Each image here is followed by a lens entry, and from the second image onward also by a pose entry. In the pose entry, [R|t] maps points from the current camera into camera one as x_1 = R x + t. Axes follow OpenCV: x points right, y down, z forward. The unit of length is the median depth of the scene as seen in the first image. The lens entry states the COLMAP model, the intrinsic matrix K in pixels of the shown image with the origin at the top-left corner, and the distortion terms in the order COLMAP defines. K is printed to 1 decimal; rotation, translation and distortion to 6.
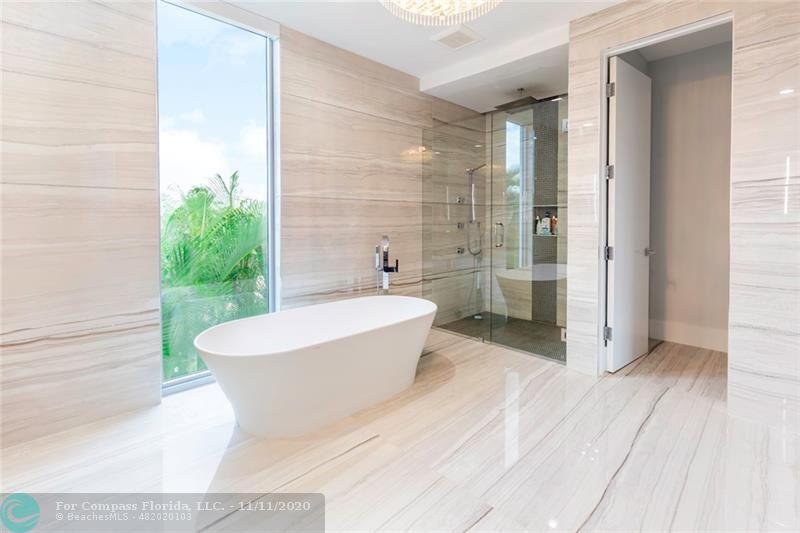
lens RADIAL K [[372.3, 0, 399.5], [0, 372.3, 228.7], [0, 0, 1]] dist [0.000548, 0.000083]
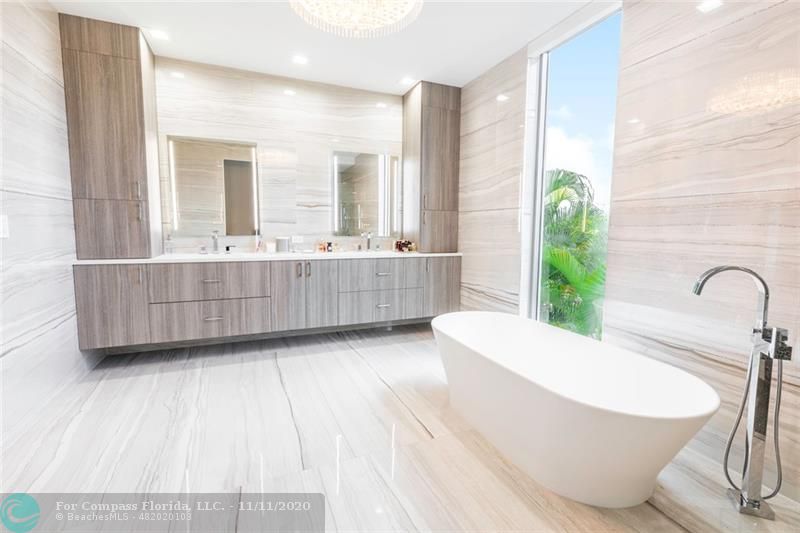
lens RADIAL K [[357.8, 0, 399.0], [0, 357.8, 261.9], [0, 0, 1]] dist [-0.000187, -0.000067]
pose [[-0.360564, 0.085964, -0.928765, 0.672514], [-0.027843, 0.994308, 0.102840, -0.027146], [0.932319, 0.062940, -0.356118, 0.962172]]
